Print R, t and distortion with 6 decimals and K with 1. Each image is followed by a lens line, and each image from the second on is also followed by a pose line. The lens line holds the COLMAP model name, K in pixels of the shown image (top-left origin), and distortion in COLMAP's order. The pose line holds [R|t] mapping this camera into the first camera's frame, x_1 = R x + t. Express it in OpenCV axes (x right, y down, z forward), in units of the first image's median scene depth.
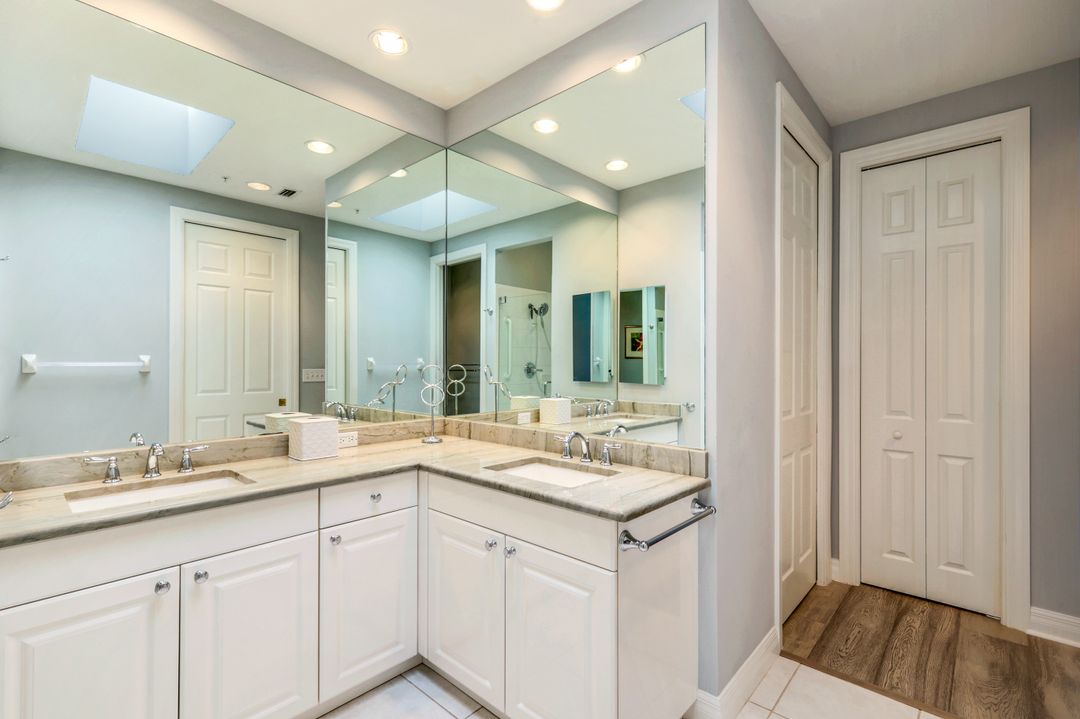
lens RADIAL K [[482.6, 0, 545.2], [0, 482.6, 364.5], [0, 0, 1]] dist [0.003147, 0.000642]
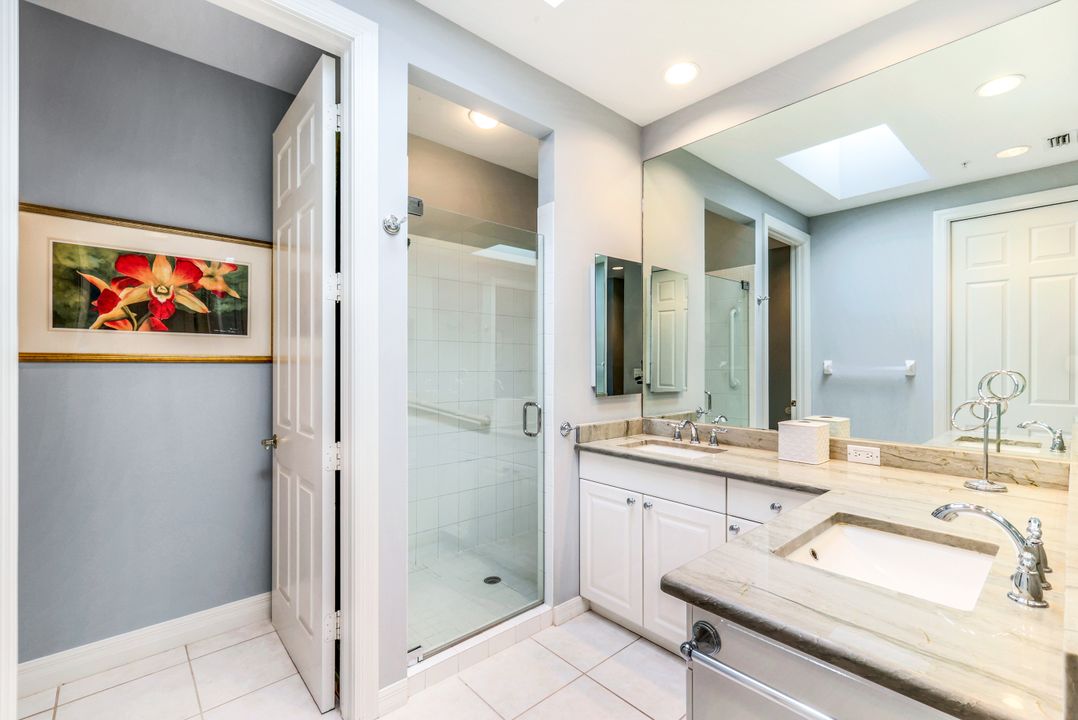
lens RADIAL K [[468.2, 0, 539.0], [0, 468.2, 360.0], [0, 0, 1]] dist [-0.001626, -0.000334]
pose [[-0.105314, -0.014050, -0.994340, 0.478954], [-0.008409, 0.999877, -0.013238, 0.001933], [0.994404, 0.006968, -0.105419, 0.498620]]
